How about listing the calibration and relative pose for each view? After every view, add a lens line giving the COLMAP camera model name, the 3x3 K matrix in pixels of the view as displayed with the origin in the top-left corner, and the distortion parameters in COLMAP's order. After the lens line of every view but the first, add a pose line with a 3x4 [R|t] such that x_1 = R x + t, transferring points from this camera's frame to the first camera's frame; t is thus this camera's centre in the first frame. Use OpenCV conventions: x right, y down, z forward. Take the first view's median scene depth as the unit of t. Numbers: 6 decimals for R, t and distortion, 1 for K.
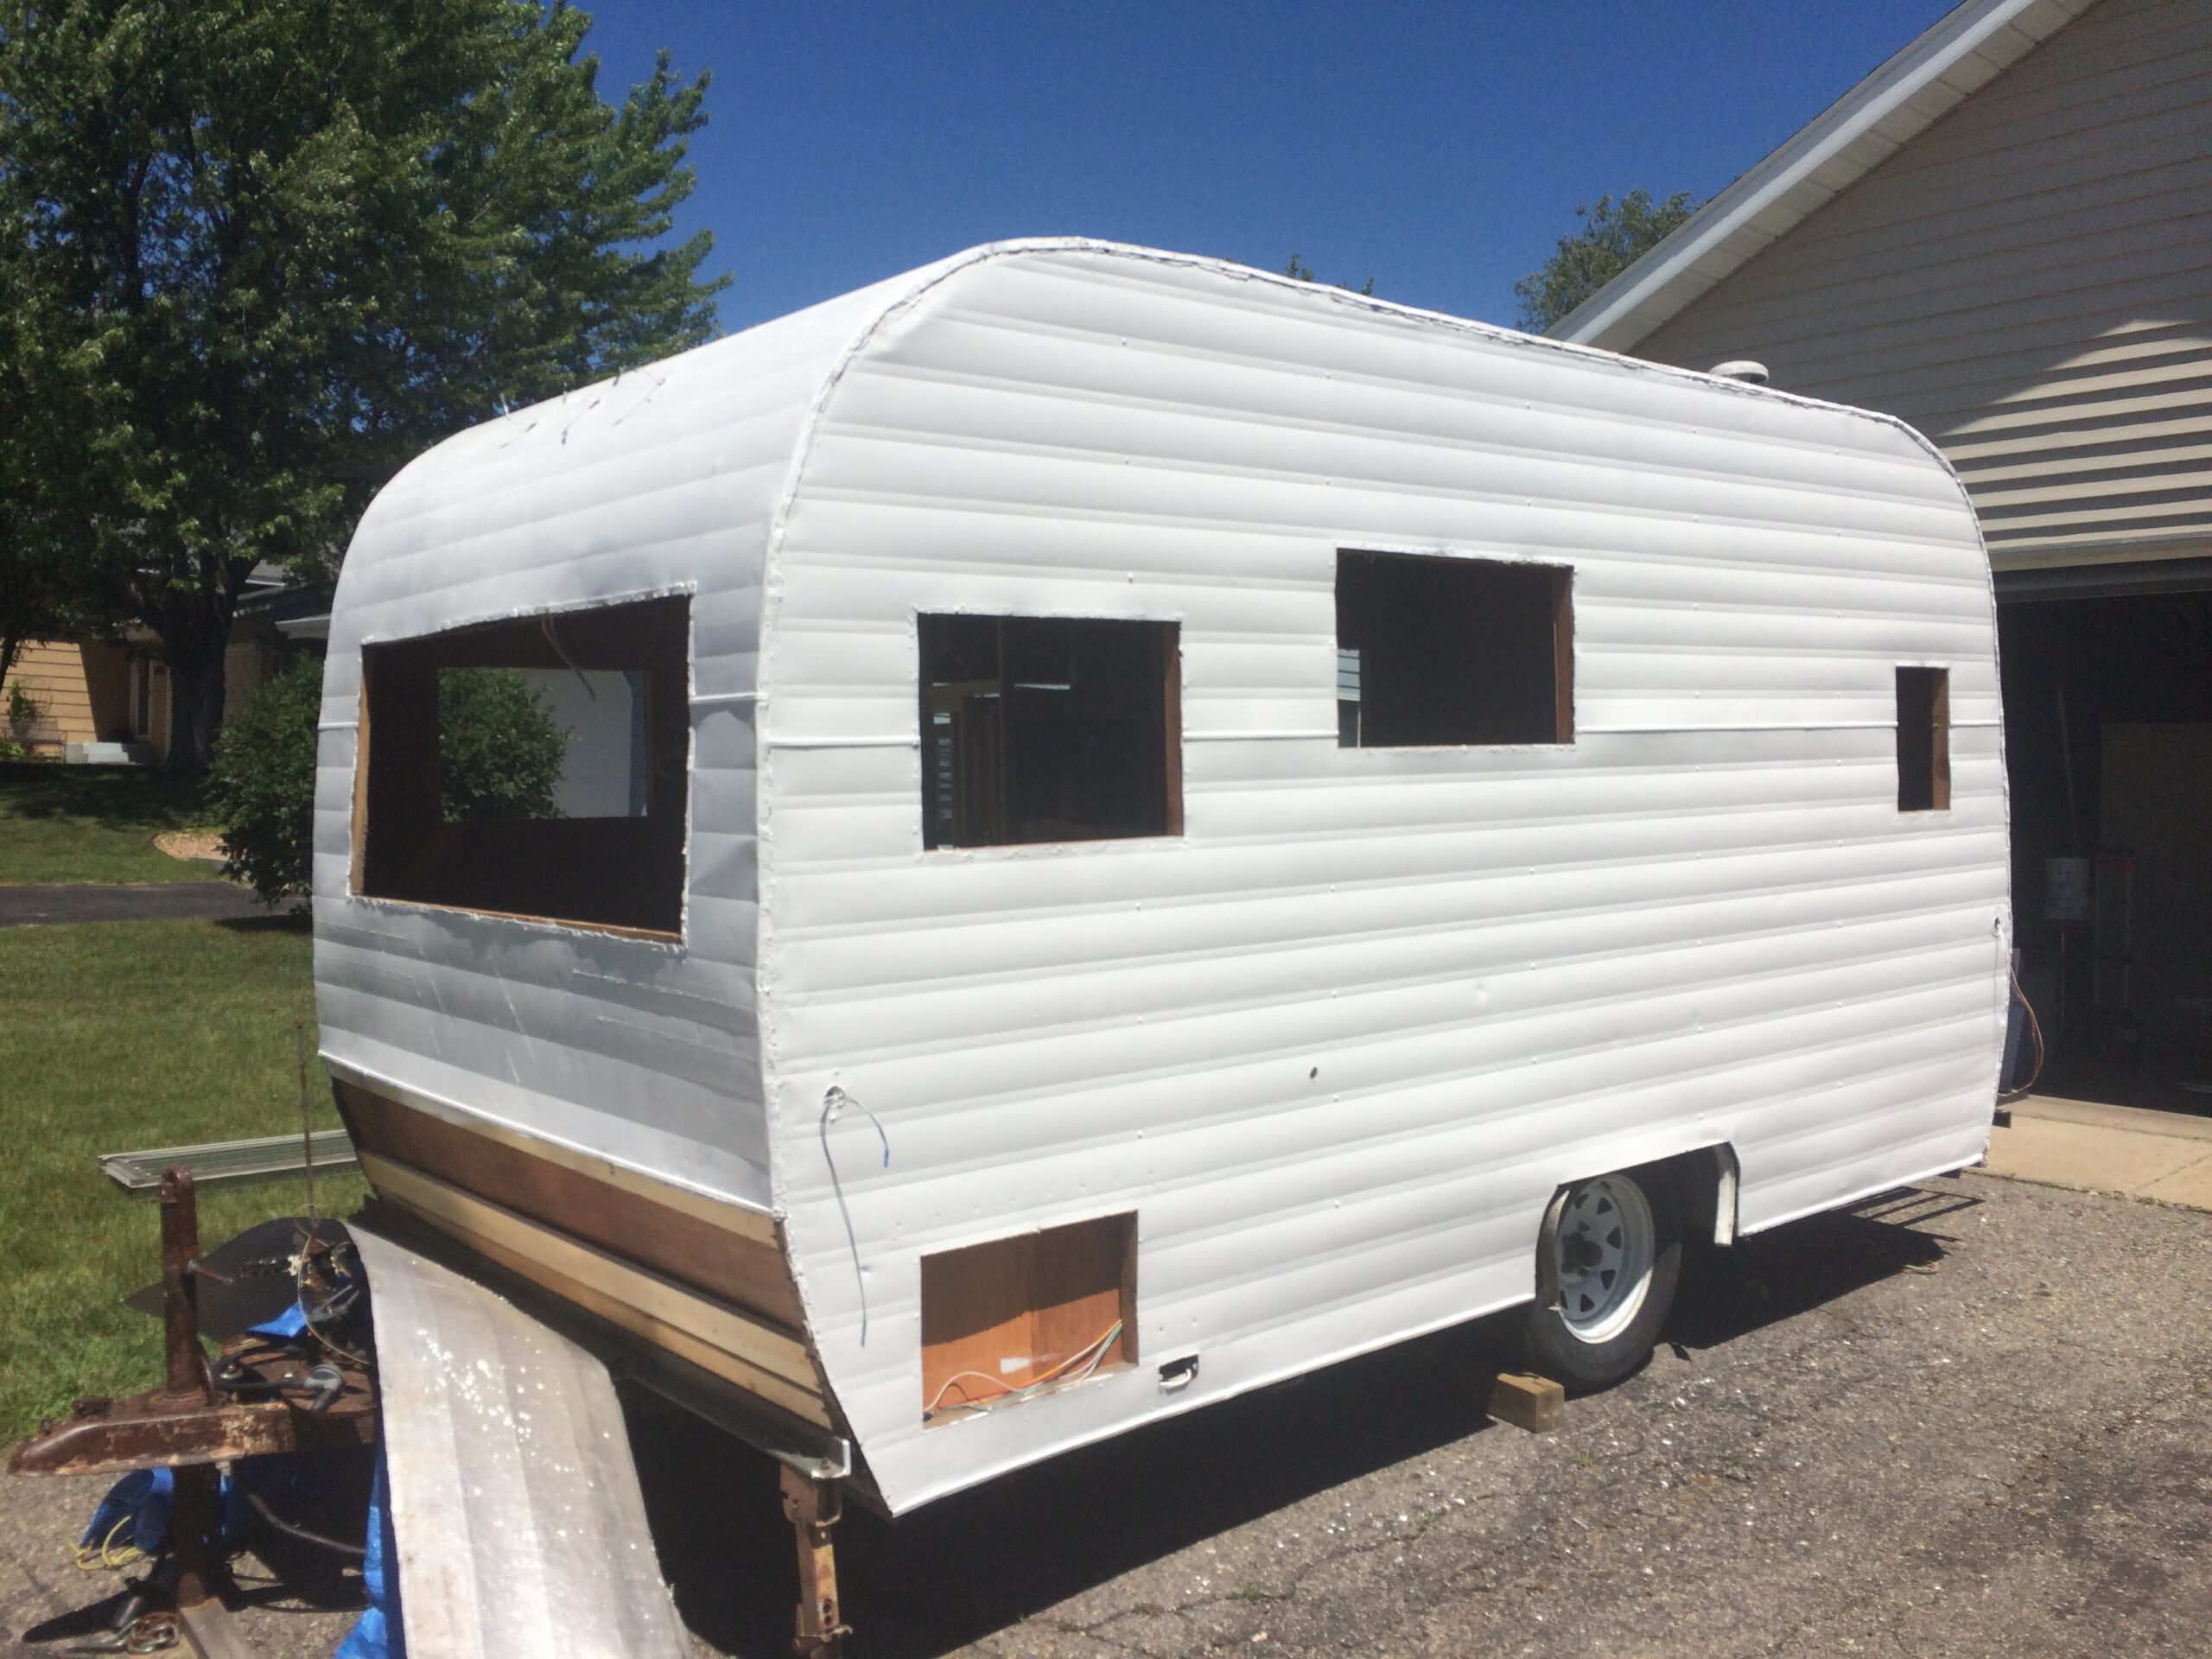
lens RADIAL K [[1883.0, 0, 1106.0], [0, 1883.0, 829.5], [0, 0, 1]] dist [0.077362, -0.092569]
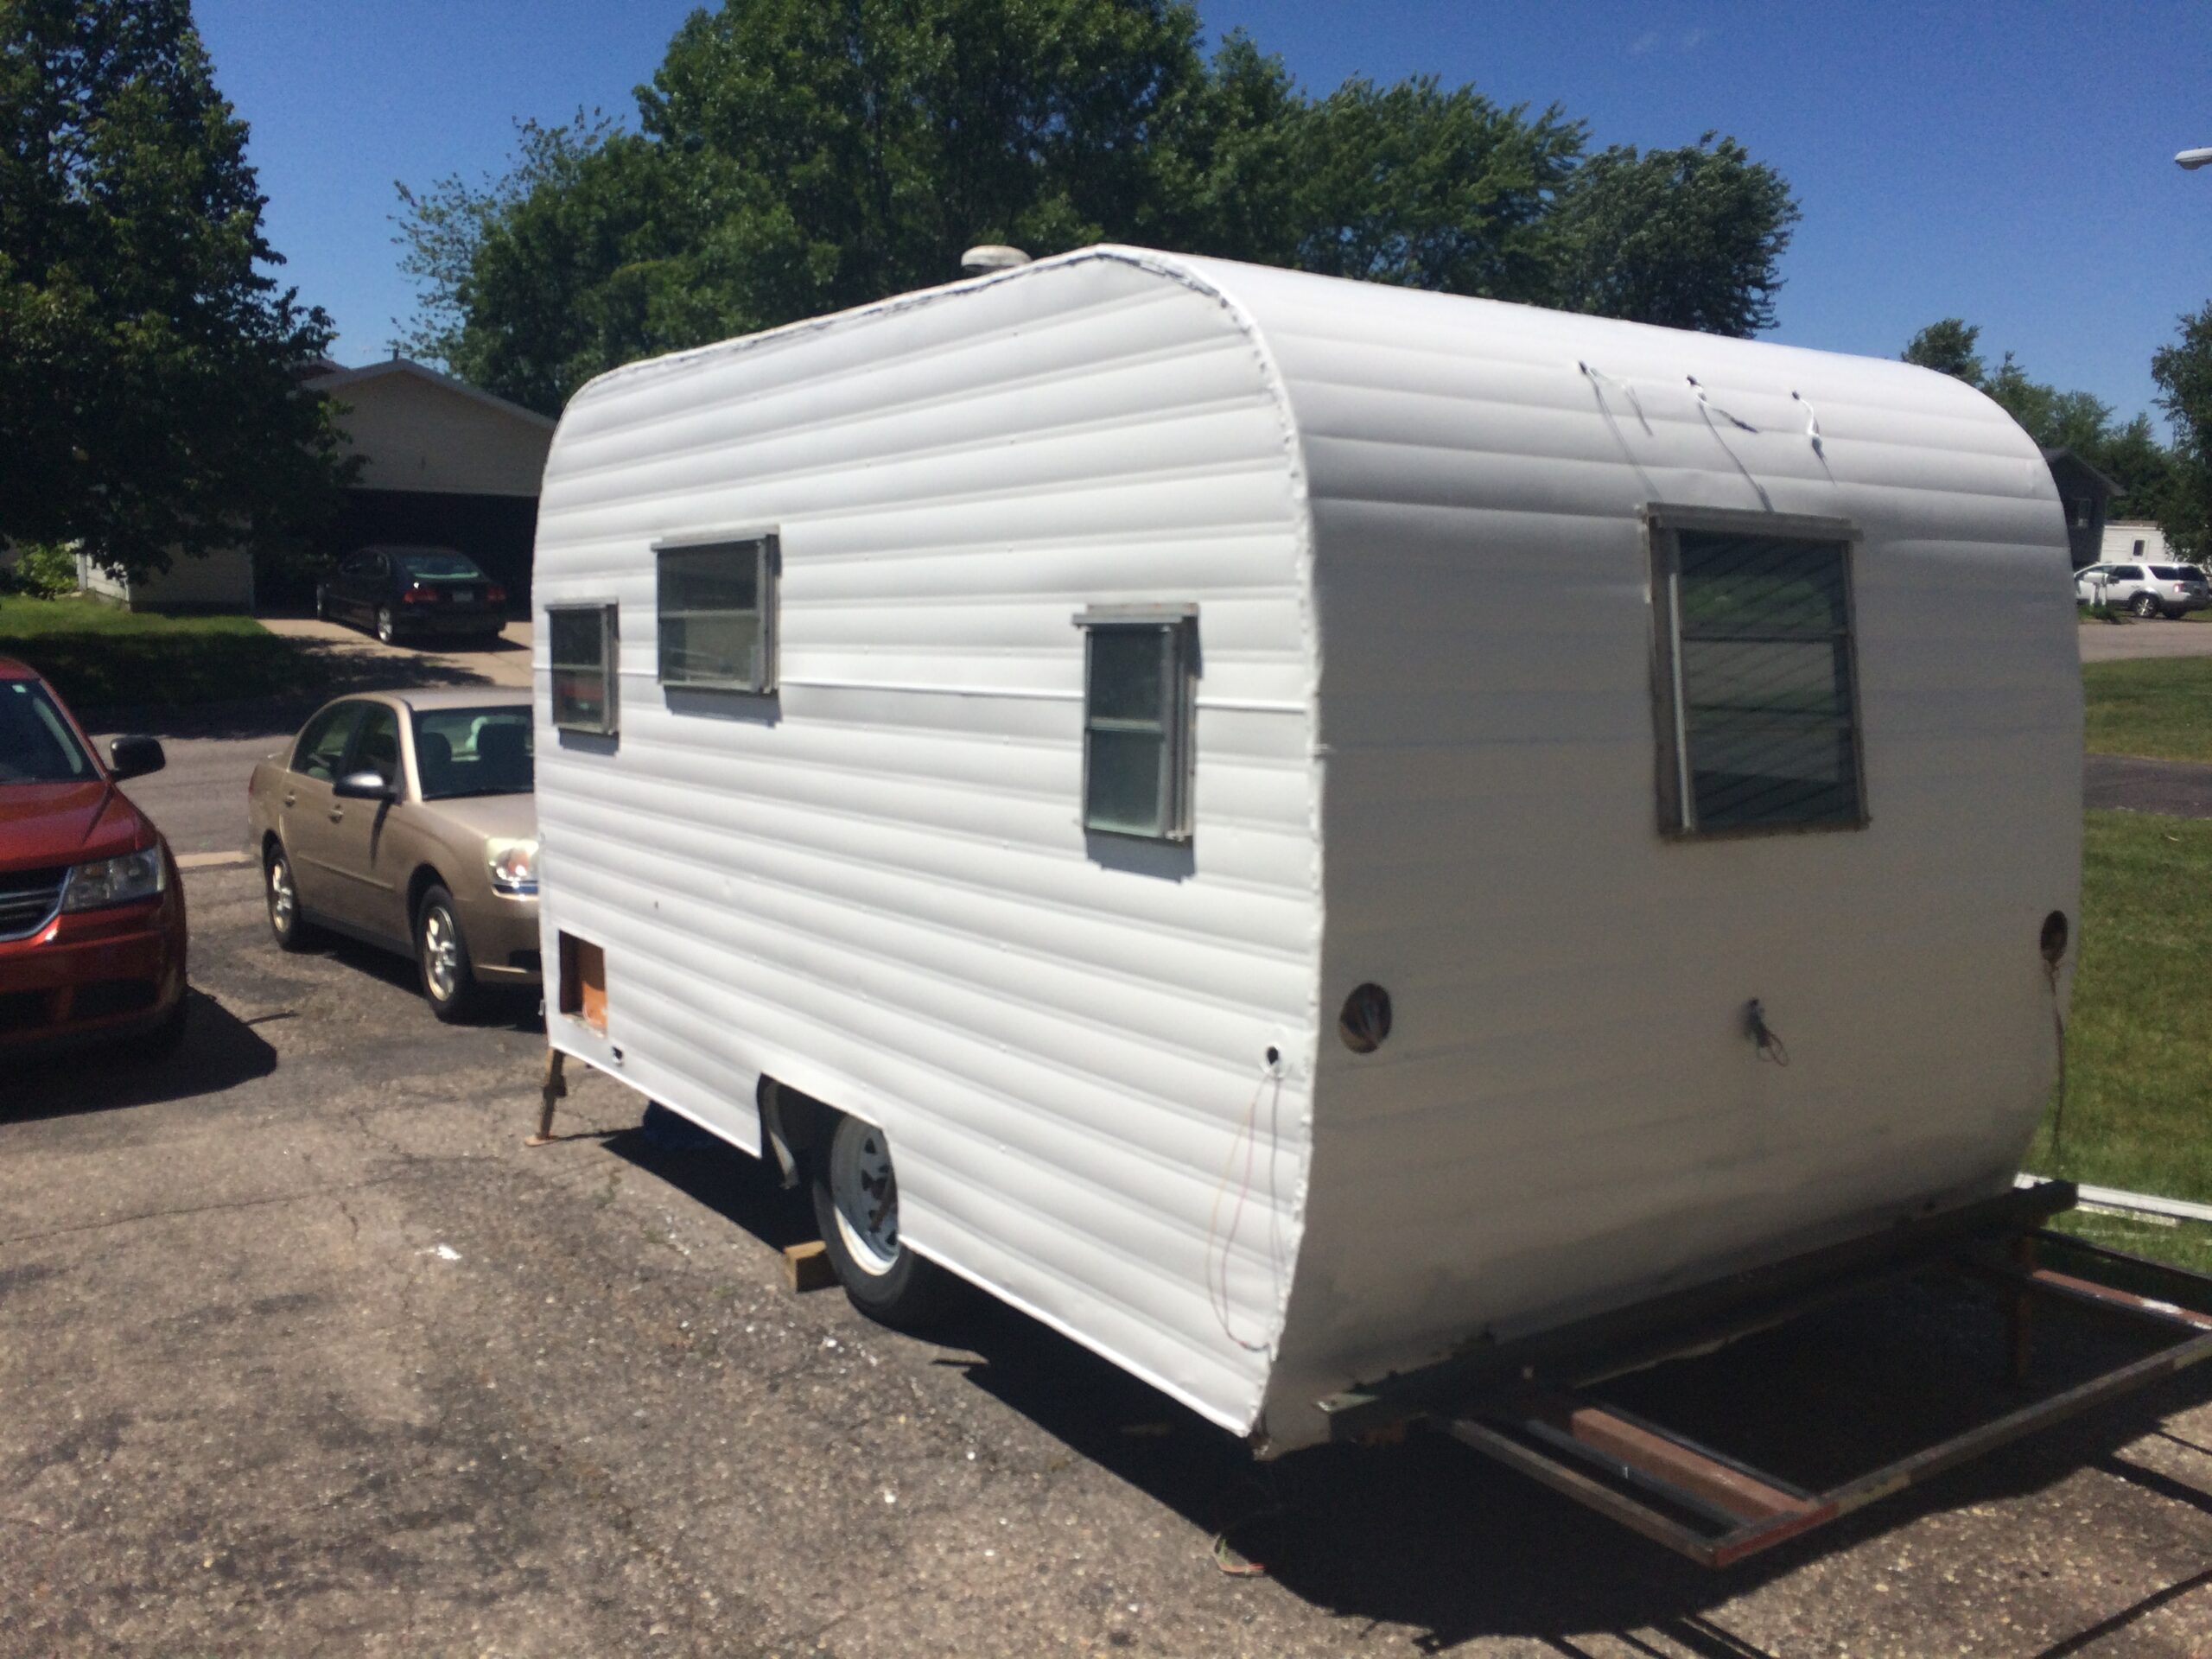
lens RADIAL K [[1879.3, 0, 1110.6], [0, 1879.3, 833.4], [0, 0, 1]] dist [0.075487, -0.099679]
pose [[-0.093108, 0.119861, -0.988415, 1.581858], [-0.051523, 0.990817, 0.125006, -0.132092], [0.994322, 0.062565, -0.086077, 1.536082]]
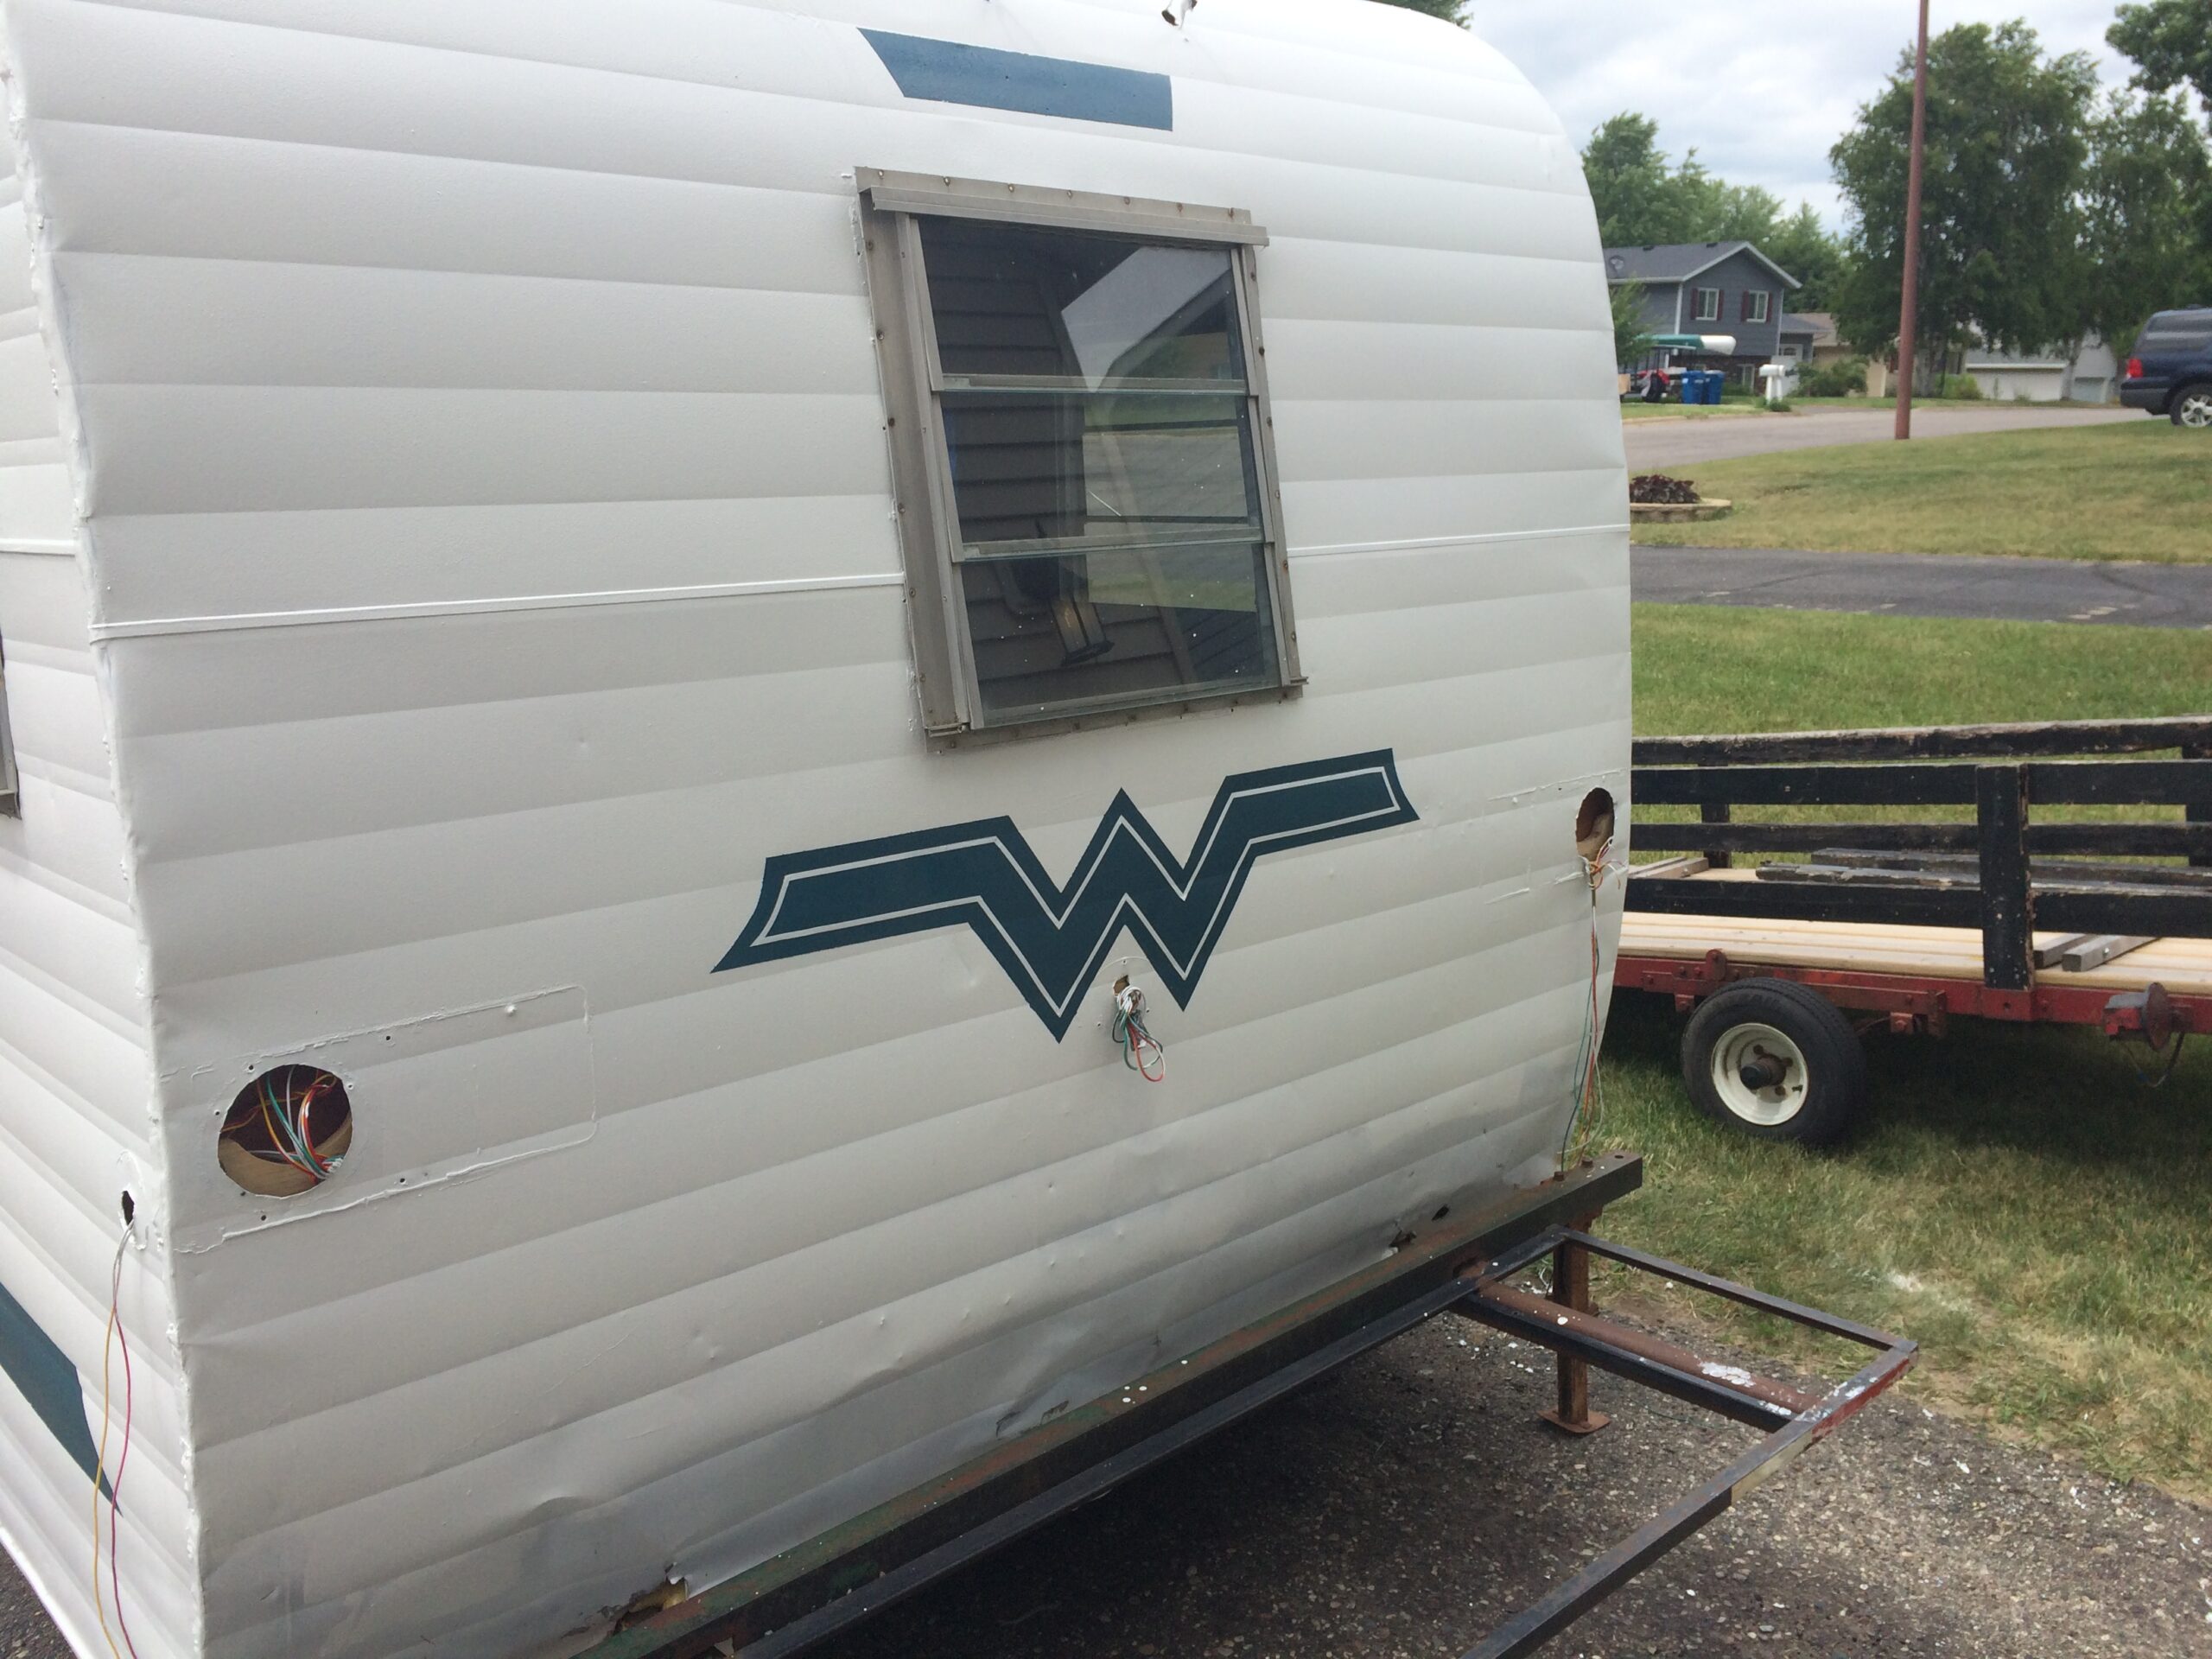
lens RADIAL K [[1899.8, 0, 1112.0], [0, 1899.8, 833.0], [0, 0, 1]] dist [0.066342, -0.086041]
pose [[0.054336, 0.204893, -0.977275, 1.191628], [-0.012000, 0.978784, 0.204543, -0.116250], [0.998451, 0.000614, 0.055642, 1.753555]]
